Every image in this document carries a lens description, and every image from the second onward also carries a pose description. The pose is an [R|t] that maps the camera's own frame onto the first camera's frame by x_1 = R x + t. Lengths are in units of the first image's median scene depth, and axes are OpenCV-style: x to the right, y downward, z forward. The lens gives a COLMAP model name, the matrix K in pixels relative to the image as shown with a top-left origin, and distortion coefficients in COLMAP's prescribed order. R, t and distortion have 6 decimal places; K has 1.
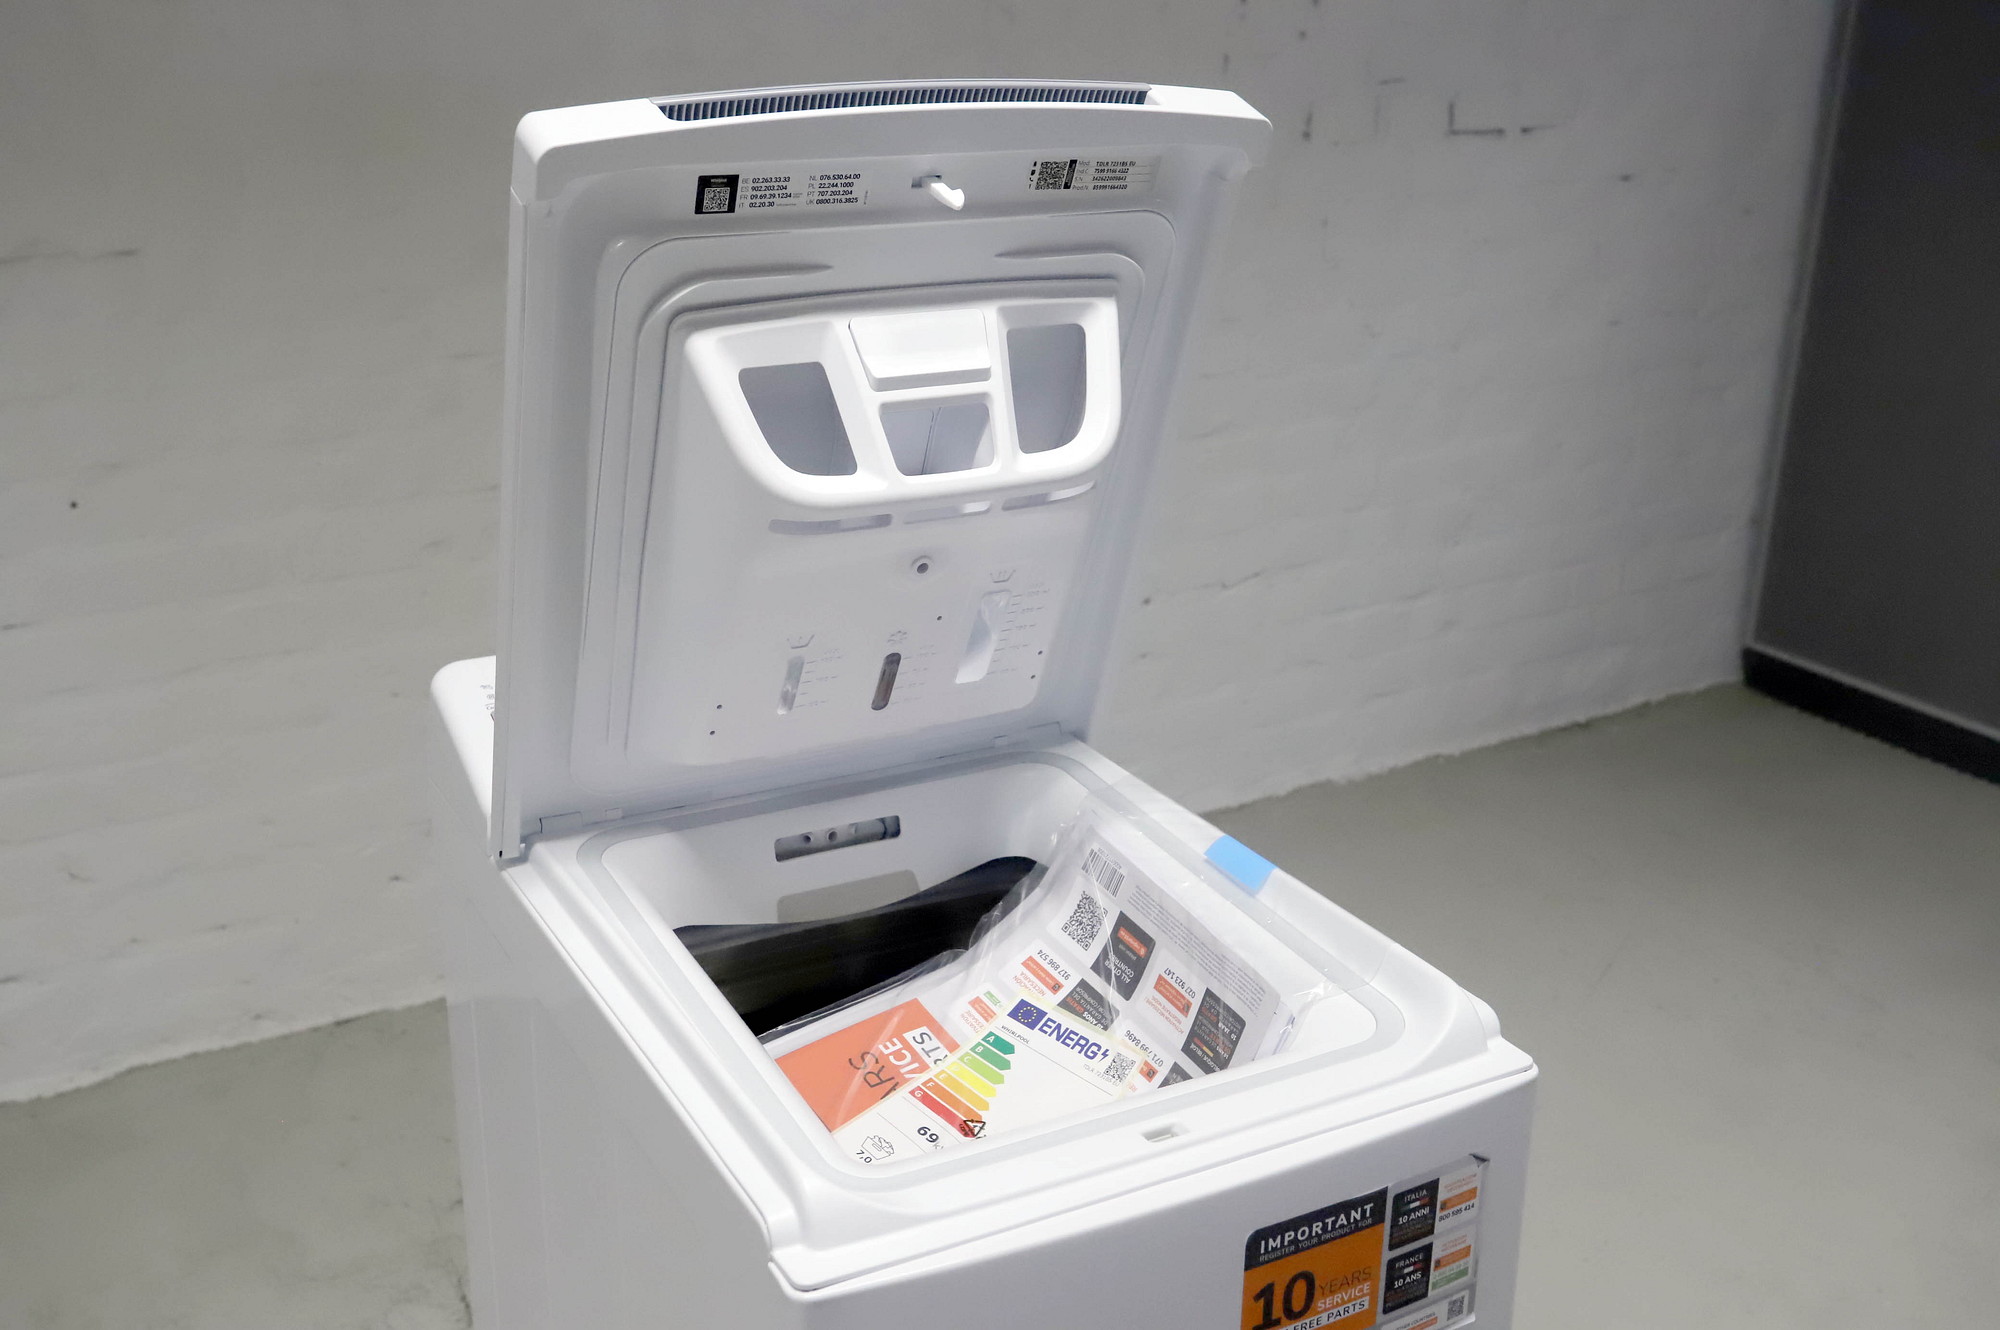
lens RADIAL K [[2104.4, 0, 1000.0], [0, 2104.4, 665.0], [0, 0, 1]] dist [-0.002470, -0.001985]
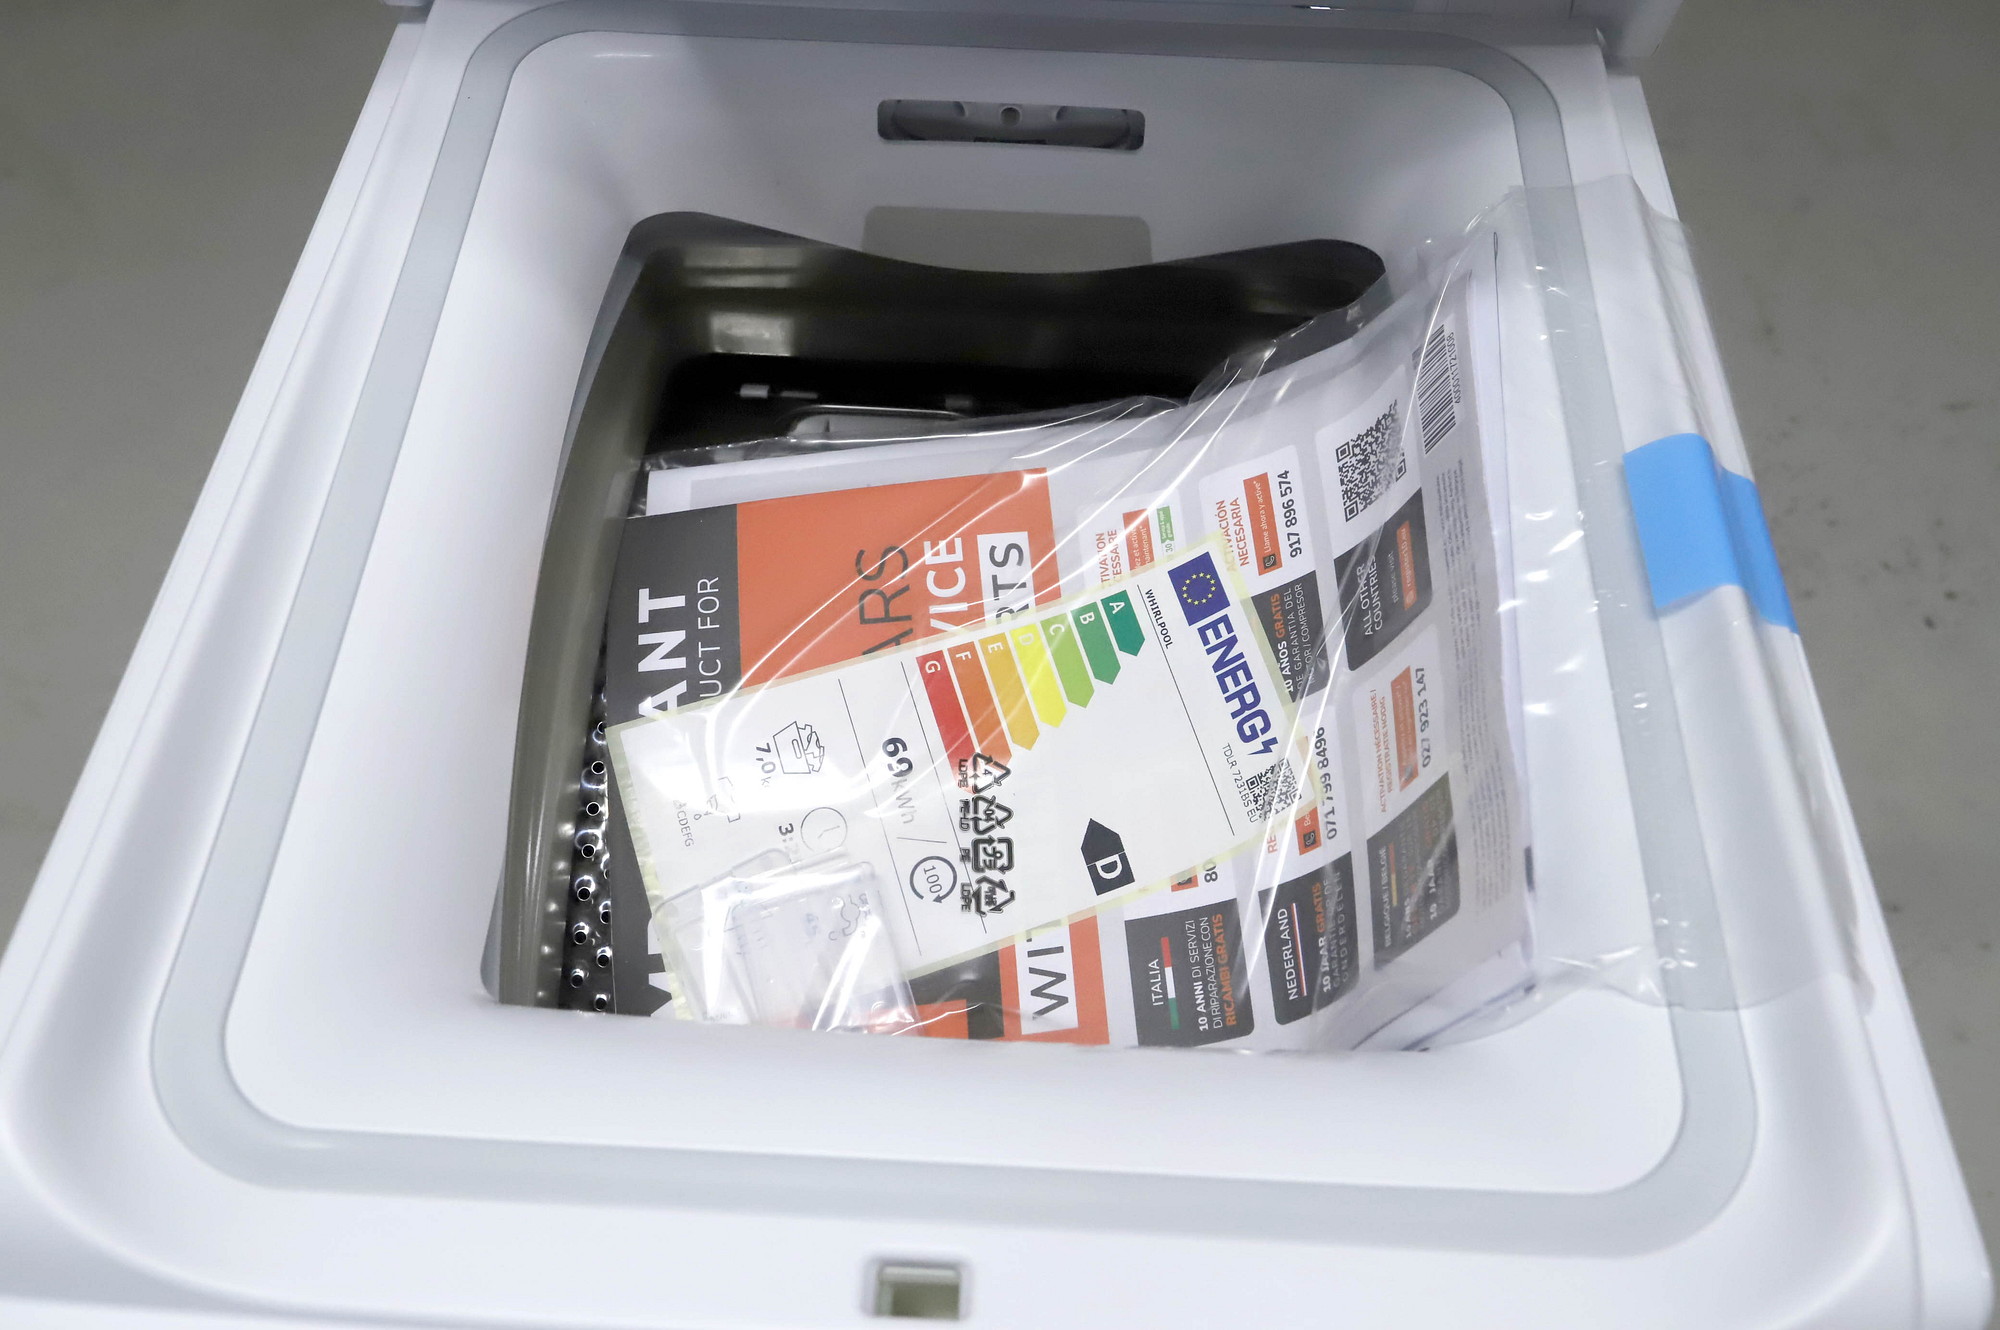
lens RADIAL K [[1870.0, 0, 1000.0], [0, 1870.0, 665.0], [0, 0, 1]] dist [-0.011483, -0.003161]
pose [[0.856483, 0.408170, -0.315966, 0.126240], [-0.179640, 0.809567, 0.558865, -0.070022], [0.483908, -0.421898, 0.766704, 0.615817]]
